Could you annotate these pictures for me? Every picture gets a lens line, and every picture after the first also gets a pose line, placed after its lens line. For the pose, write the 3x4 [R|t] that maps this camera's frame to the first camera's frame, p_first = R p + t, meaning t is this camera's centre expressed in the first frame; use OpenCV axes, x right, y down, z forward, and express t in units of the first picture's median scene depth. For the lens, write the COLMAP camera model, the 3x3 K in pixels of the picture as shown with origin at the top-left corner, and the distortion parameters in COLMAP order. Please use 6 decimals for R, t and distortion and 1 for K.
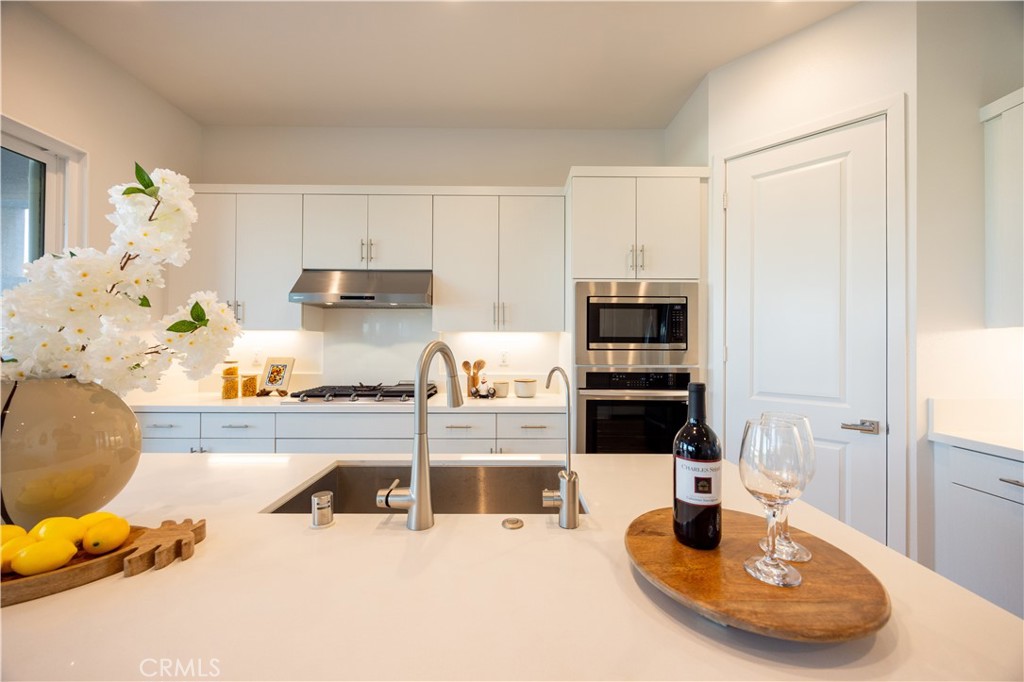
lens RADIAL K [[390.2, 0, 512.2], [0, 390.2, 342.0], [0, 0, 1]] dist [-0.000304, -0.000417]
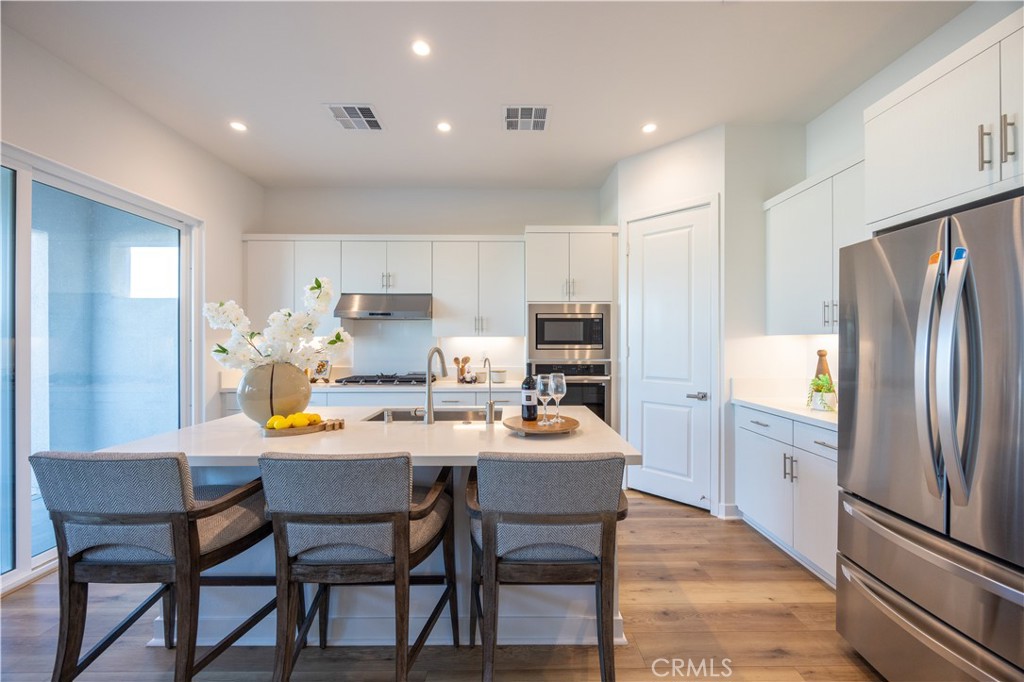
lens RADIAL K [[390.2, 0, 511.7], [0, 390.2, 343.8], [0, 0, 1]] dist [-0.000304, -0.000417]
pose [[0.999989, -0.004473, 0.001635, 0.093658], [0.004457, 0.999942, 0.009758, -0.015728], [-0.001678, -0.009751, 0.999951, -0.482282]]
